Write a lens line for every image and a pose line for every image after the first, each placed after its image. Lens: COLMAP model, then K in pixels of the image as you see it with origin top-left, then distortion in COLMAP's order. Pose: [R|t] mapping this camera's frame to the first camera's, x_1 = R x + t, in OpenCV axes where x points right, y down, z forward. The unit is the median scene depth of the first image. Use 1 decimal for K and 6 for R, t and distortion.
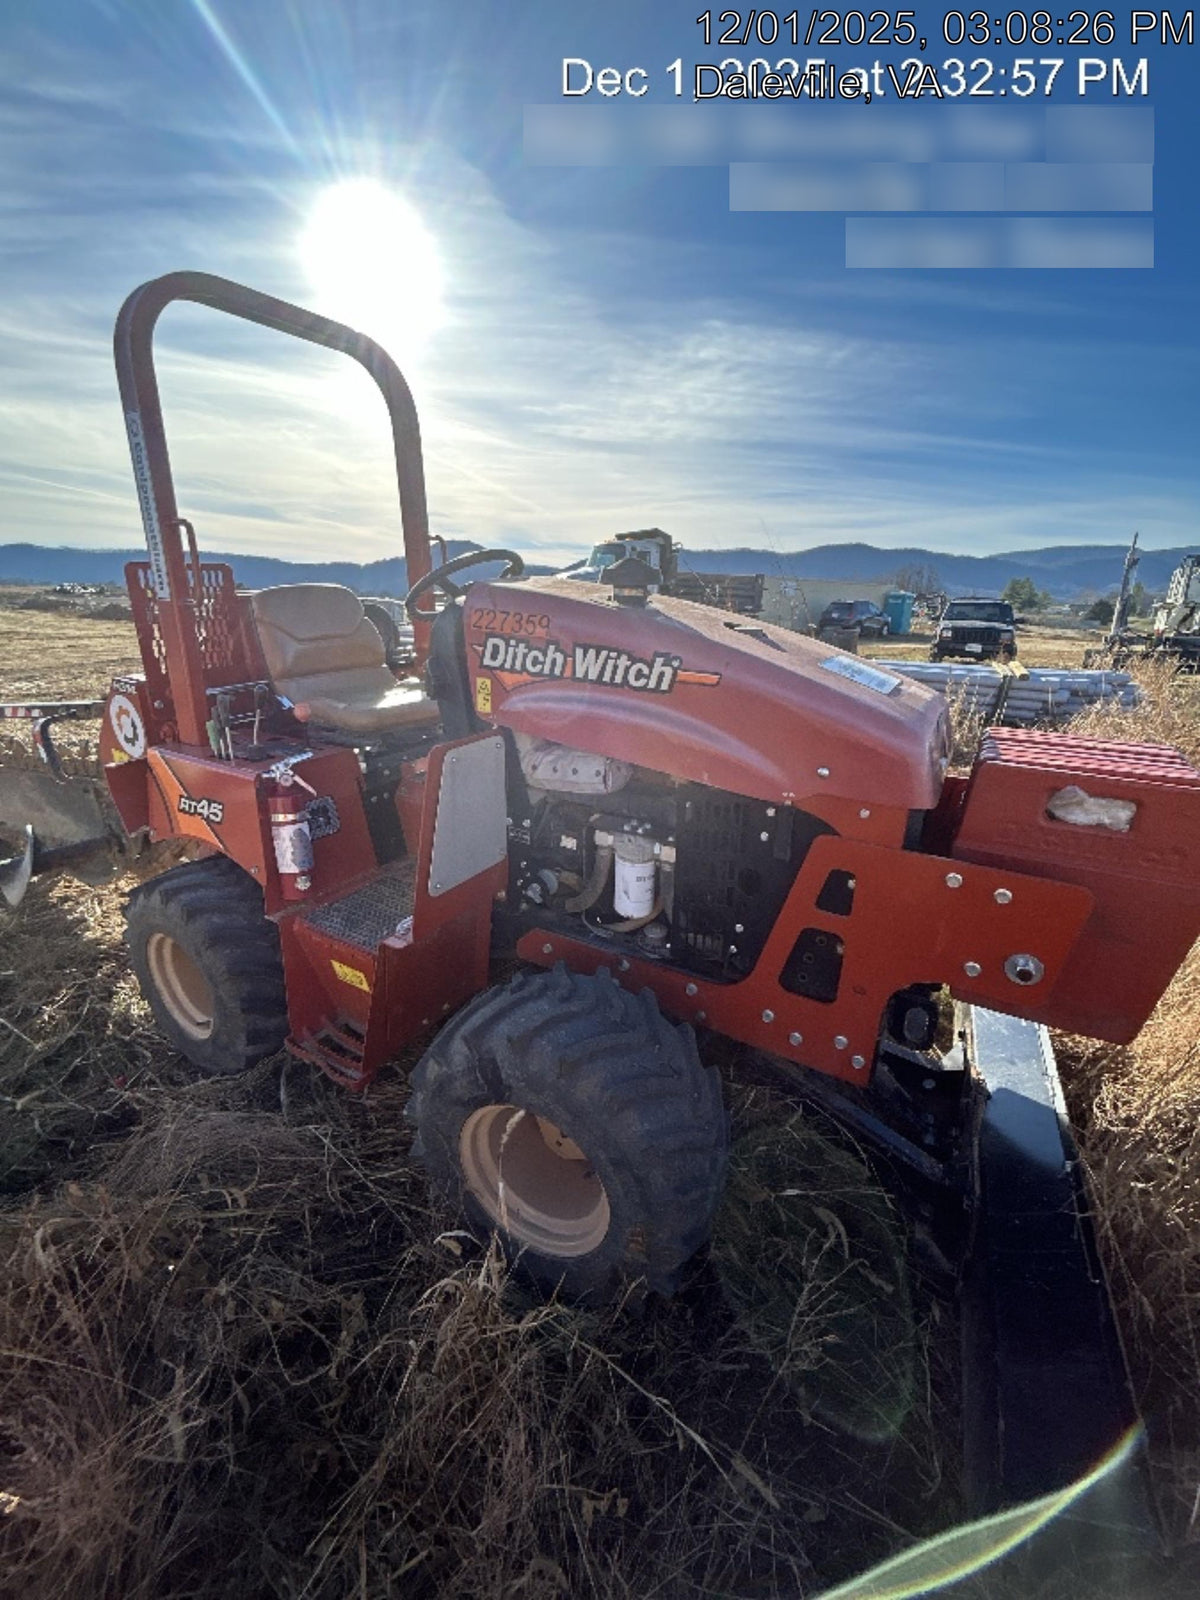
lens RADIAL K [[637.7, 0, 598.4], [0, 637.7, 783.7], [0, 0, 1]] dist [-0.027383, -0.000081]
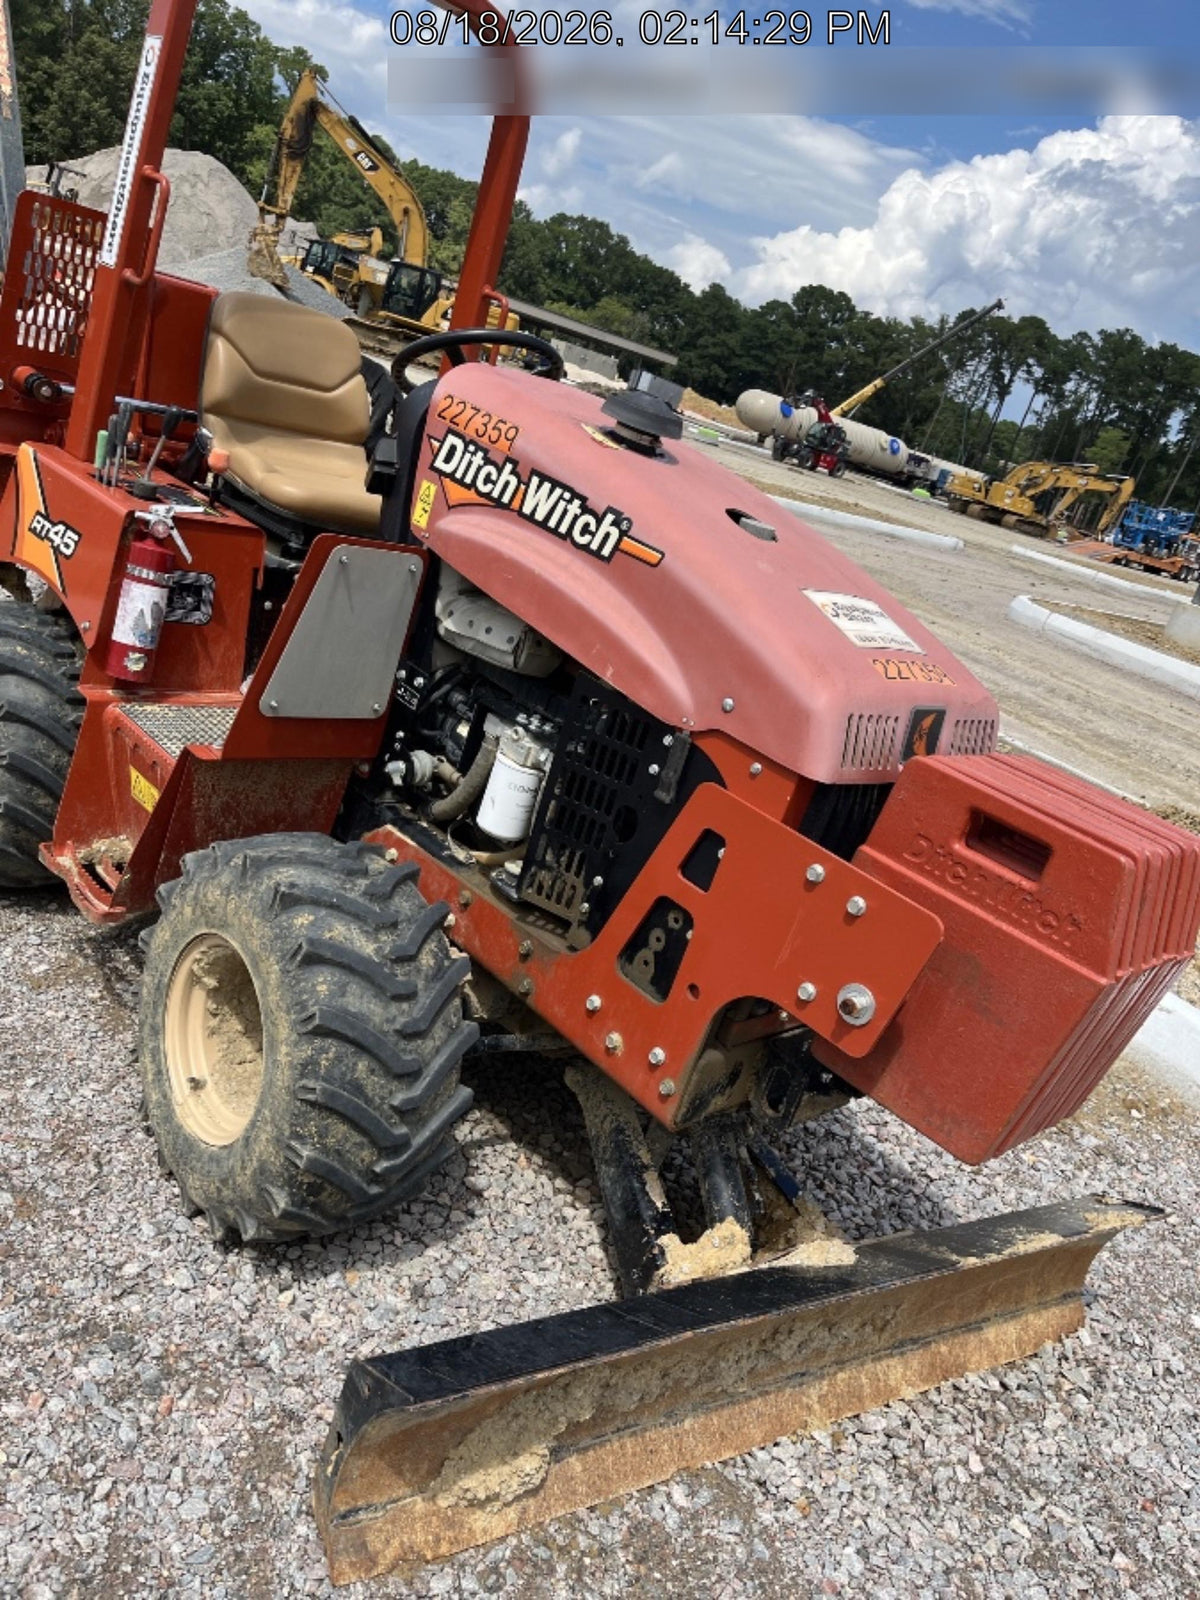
lens RADIAL K [[1222.5, 0, 602.5], [0, 1222.5, 774.4], [0, 0, 1]] dist [0.011286, -0.002628]
pose [[0.926003, 0.345794, -0.151479, 0.384325], [-0.350288, 0.936637, -0.003200, 0.103211], [0.140774, 0.056025, 0.988455, -0.444250]]
